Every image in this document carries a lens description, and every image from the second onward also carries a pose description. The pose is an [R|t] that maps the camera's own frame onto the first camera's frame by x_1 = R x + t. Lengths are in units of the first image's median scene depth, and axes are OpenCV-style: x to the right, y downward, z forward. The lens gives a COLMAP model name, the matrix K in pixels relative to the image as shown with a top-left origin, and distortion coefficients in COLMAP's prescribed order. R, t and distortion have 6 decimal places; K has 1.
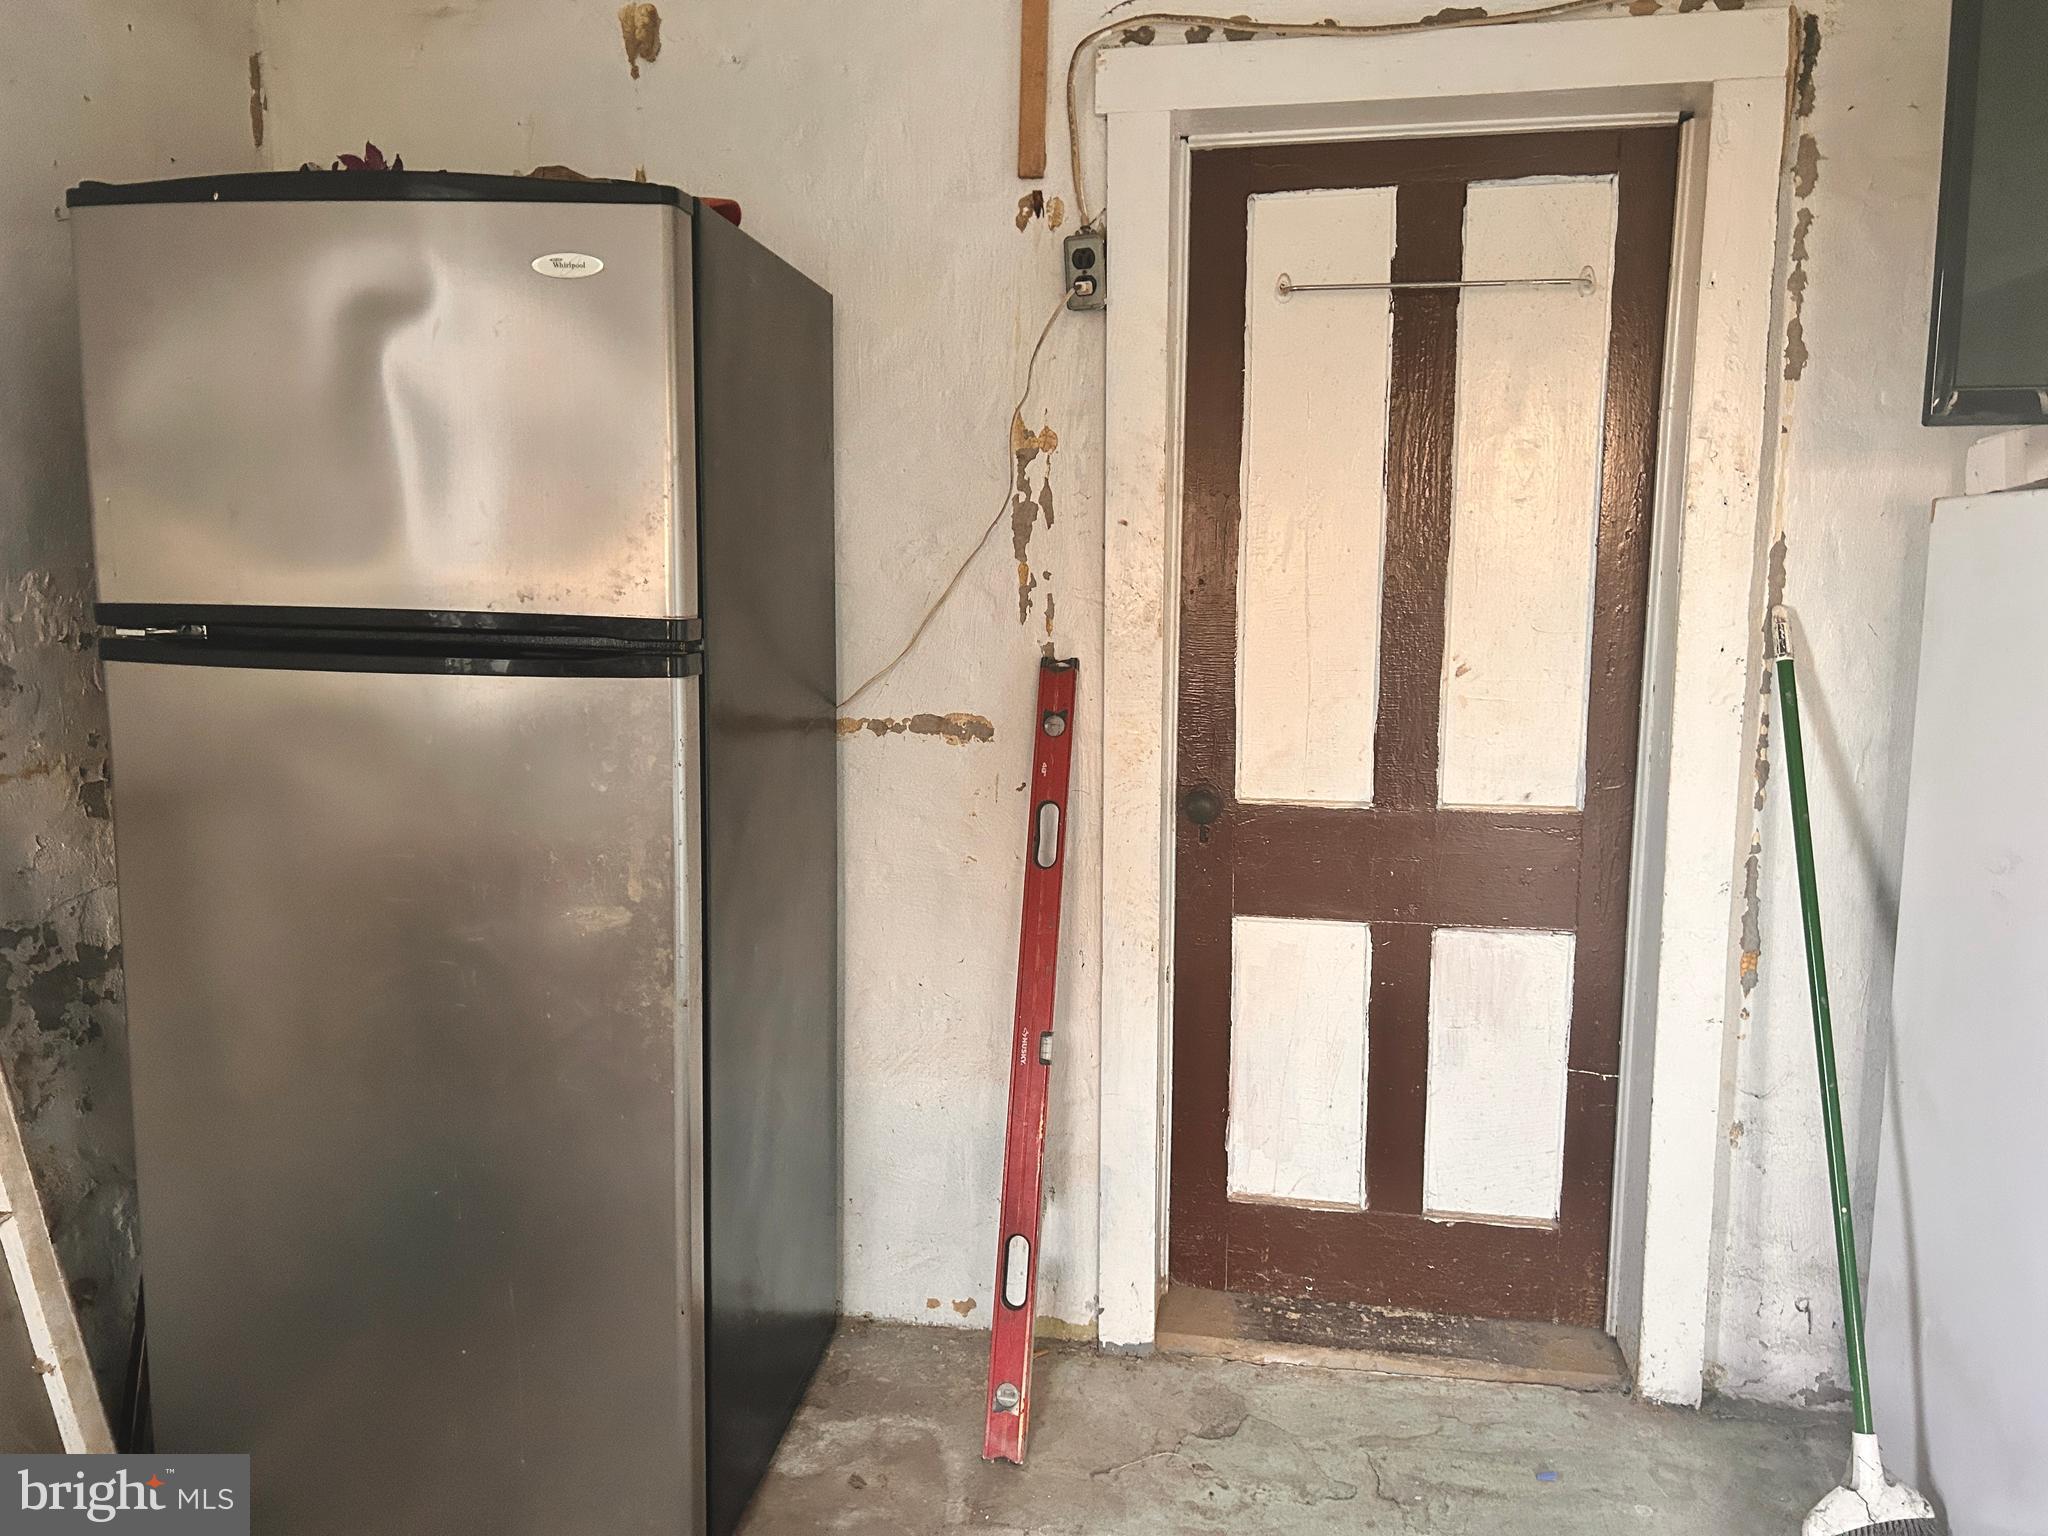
lens RADIAL K [[1527.3, 0, 977.7], [0, 1527.3, 773.4], [0, 0, 1]] dist [0.085251, -0.076898]
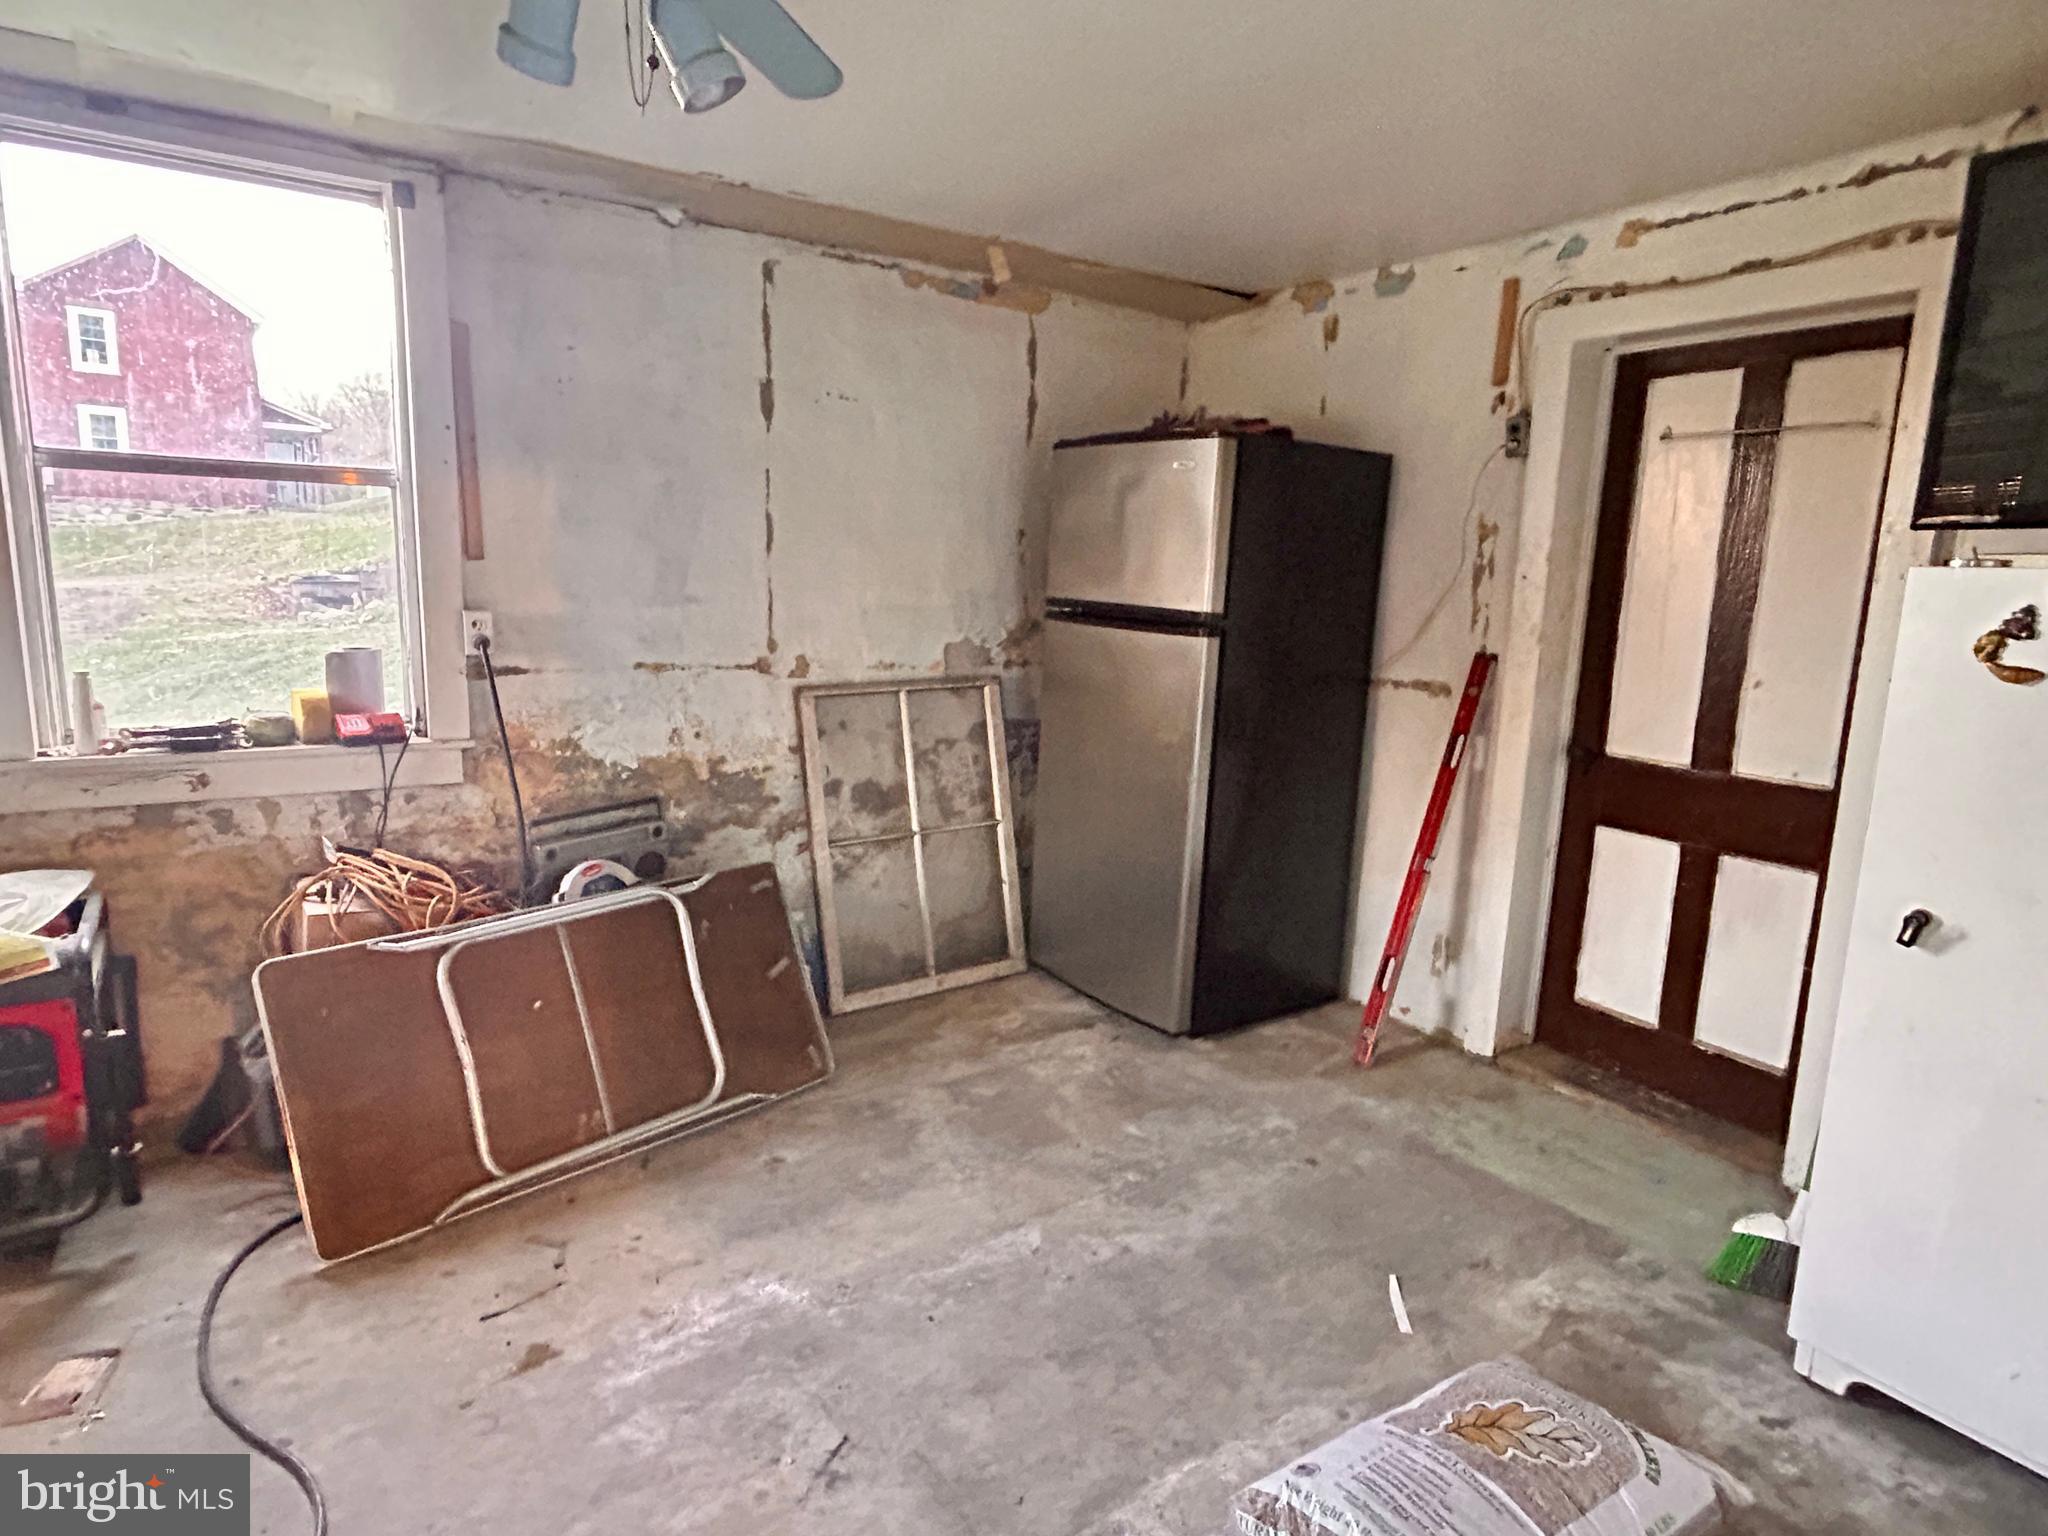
lens RADIAL K [[1138.7, 0, 1024.0], [0, 1138.7, 768.0], [0, 0, 1]] dist [-0.004856, -0.002050]
pose [[0.683290, 0.148596, -0.714866, 0.642482], [-0.140823, 0.987510, 0.070667, 0.036755], [0.716438, 0.052383, 0.695682, -0.280062]]
